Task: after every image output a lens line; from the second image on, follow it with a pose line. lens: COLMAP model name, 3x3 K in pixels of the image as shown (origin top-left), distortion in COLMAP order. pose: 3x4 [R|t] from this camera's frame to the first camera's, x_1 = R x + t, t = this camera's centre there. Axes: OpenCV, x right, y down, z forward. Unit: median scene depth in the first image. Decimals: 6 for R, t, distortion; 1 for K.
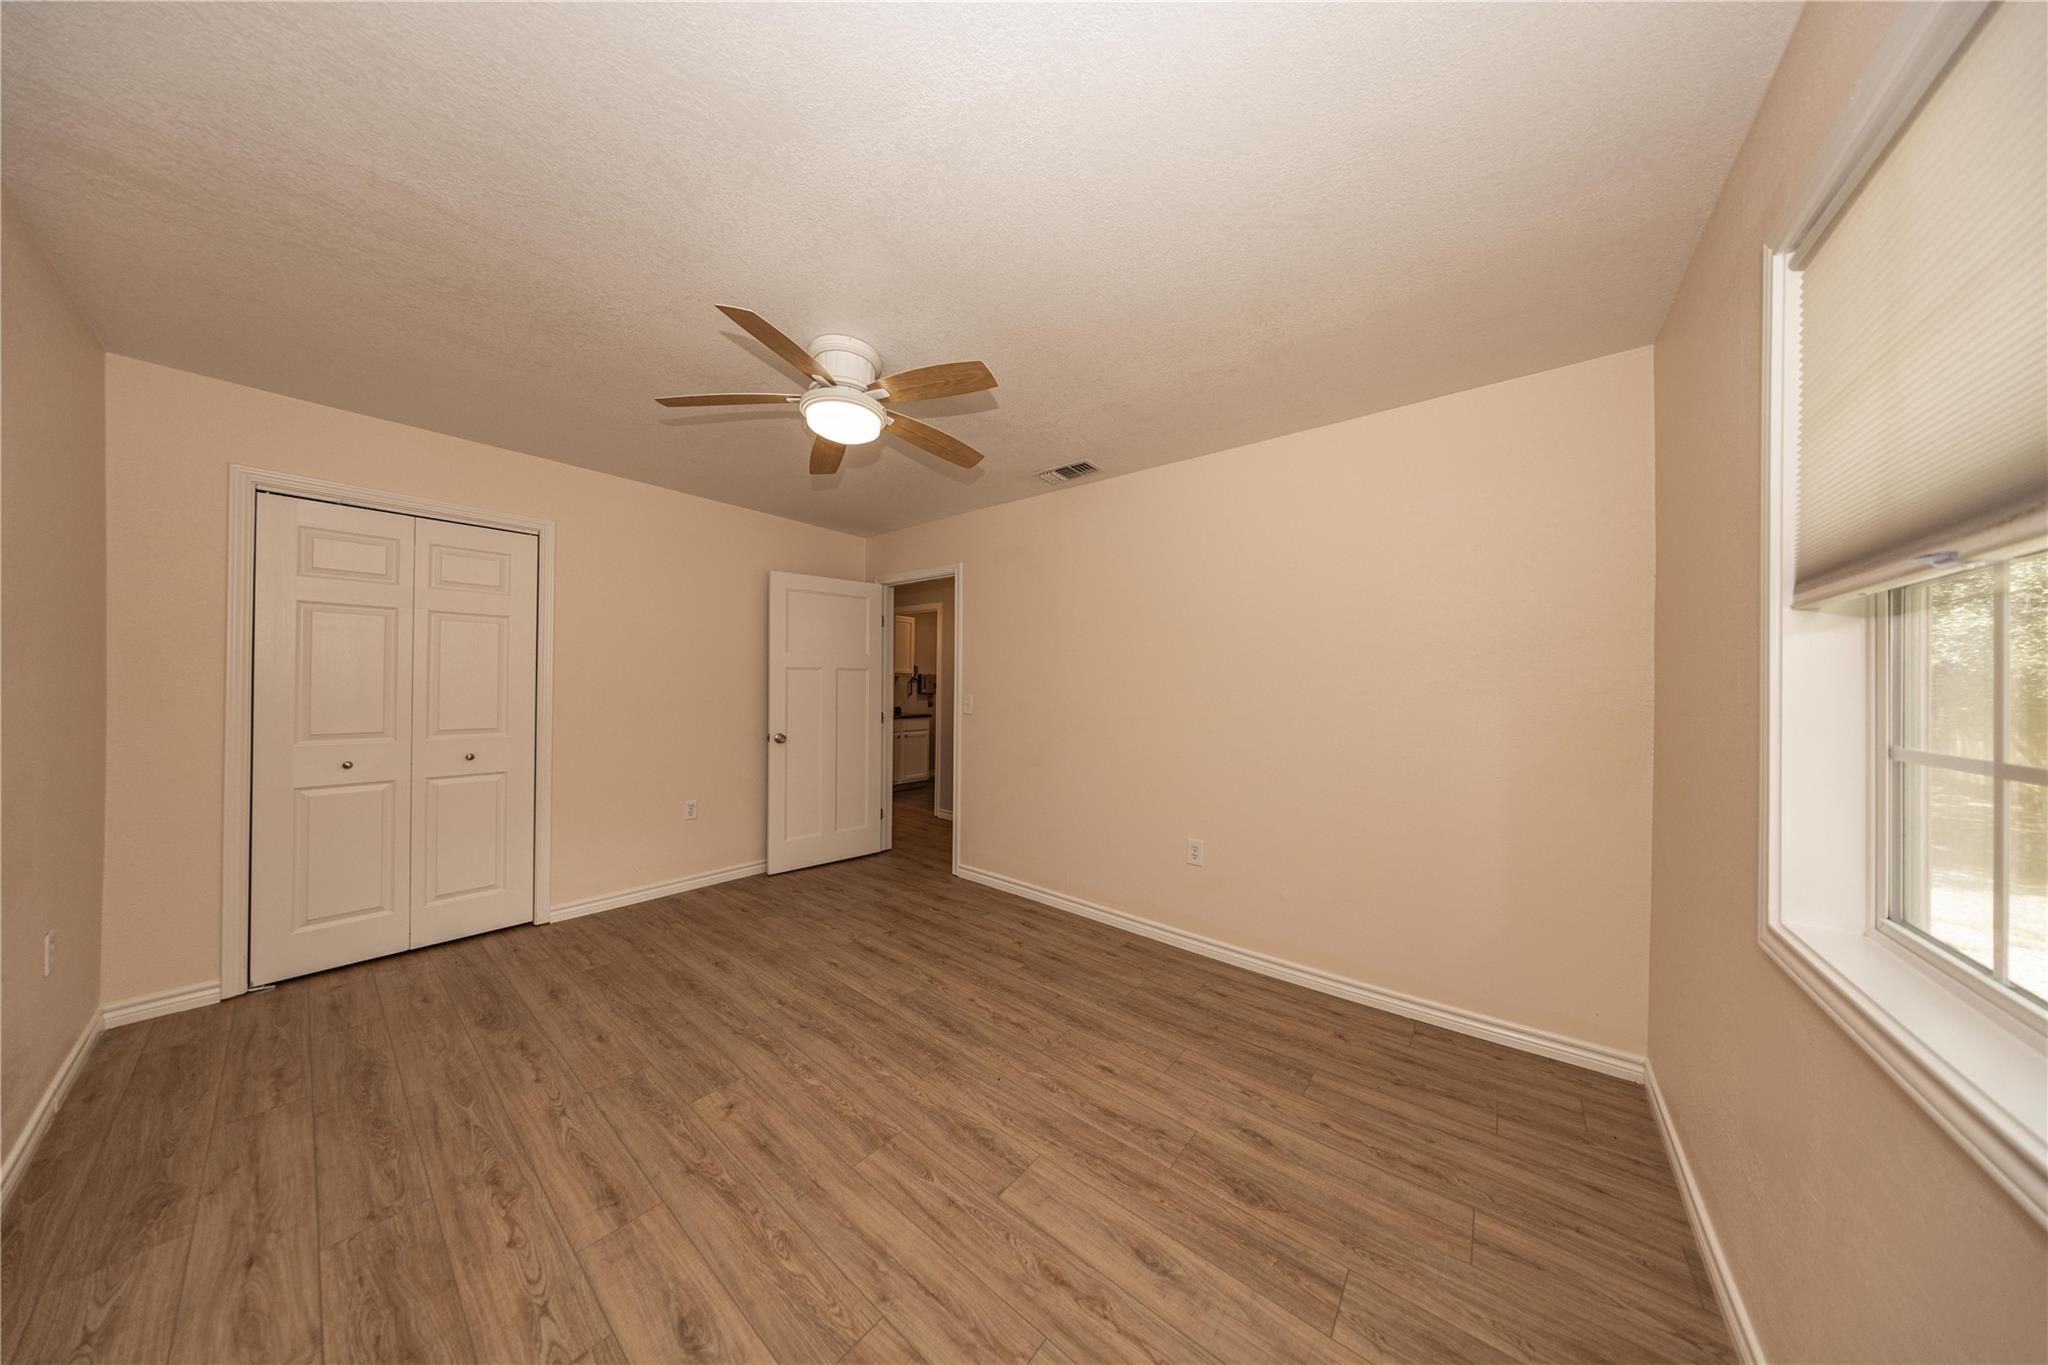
lens RADIAL K [[629.5, 0, 1000.7], [0, 629.5, 679.9], [0, 0, 1]] dist [-0.000280, 0.000127]
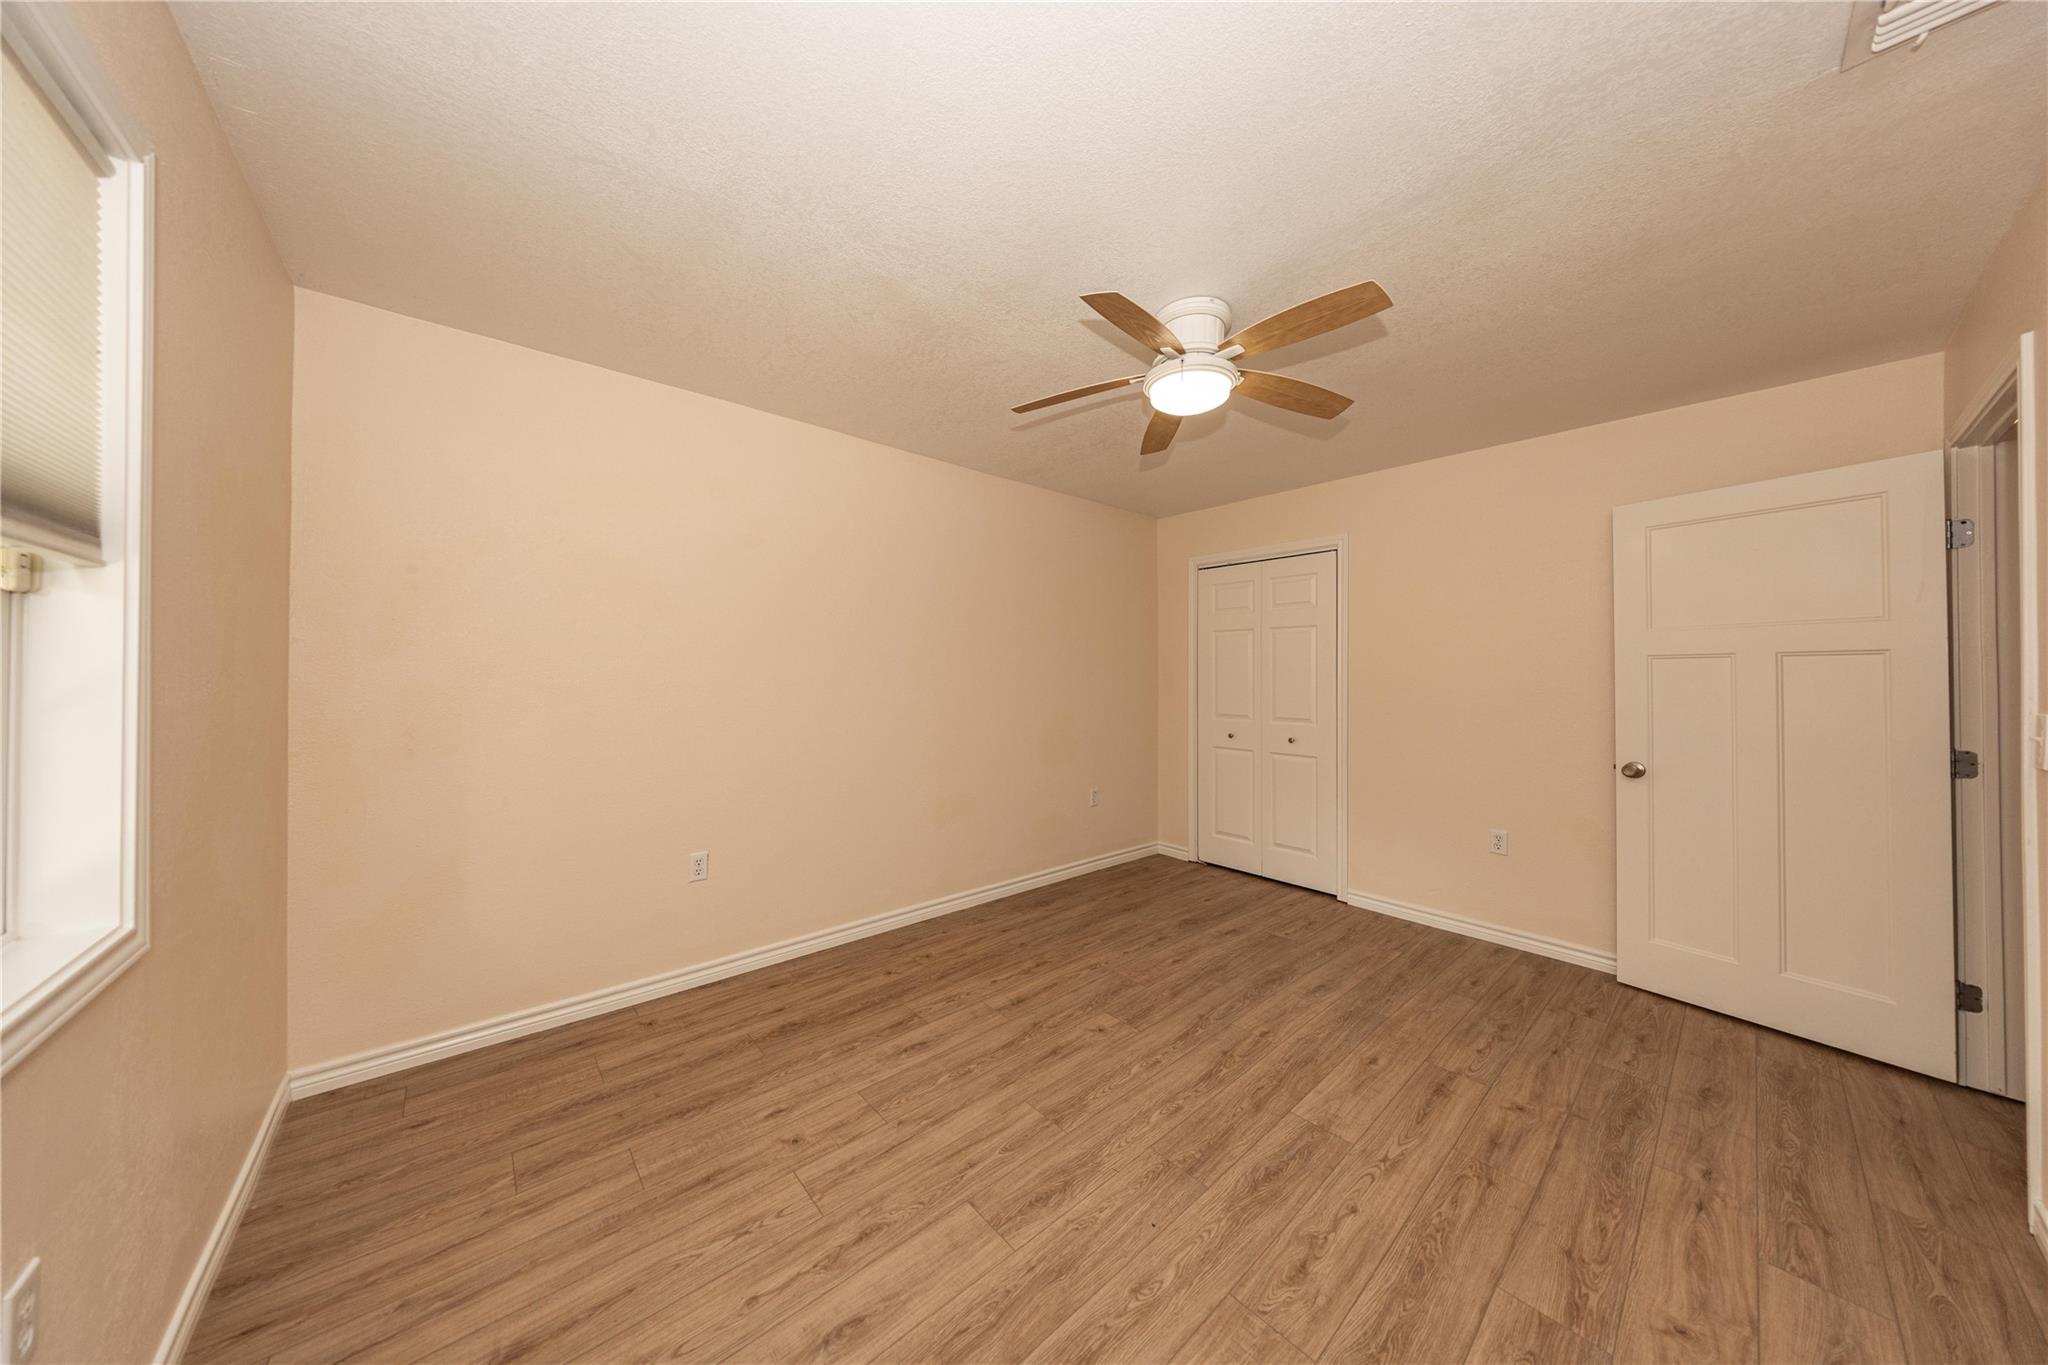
lens RADIAL K [[629.5, 0, 1000.7], [0, 629.5, 679.9], [0, 0, 1]] dist [-0.000280, 0.000127]
pose [[-0.174449, -0.004741, -0.984655, 0.758183], [-0.004110, 0.999983, -0.004087, 0.008469], [0.984658, 0.003334, -0.174466, 0.965012]]
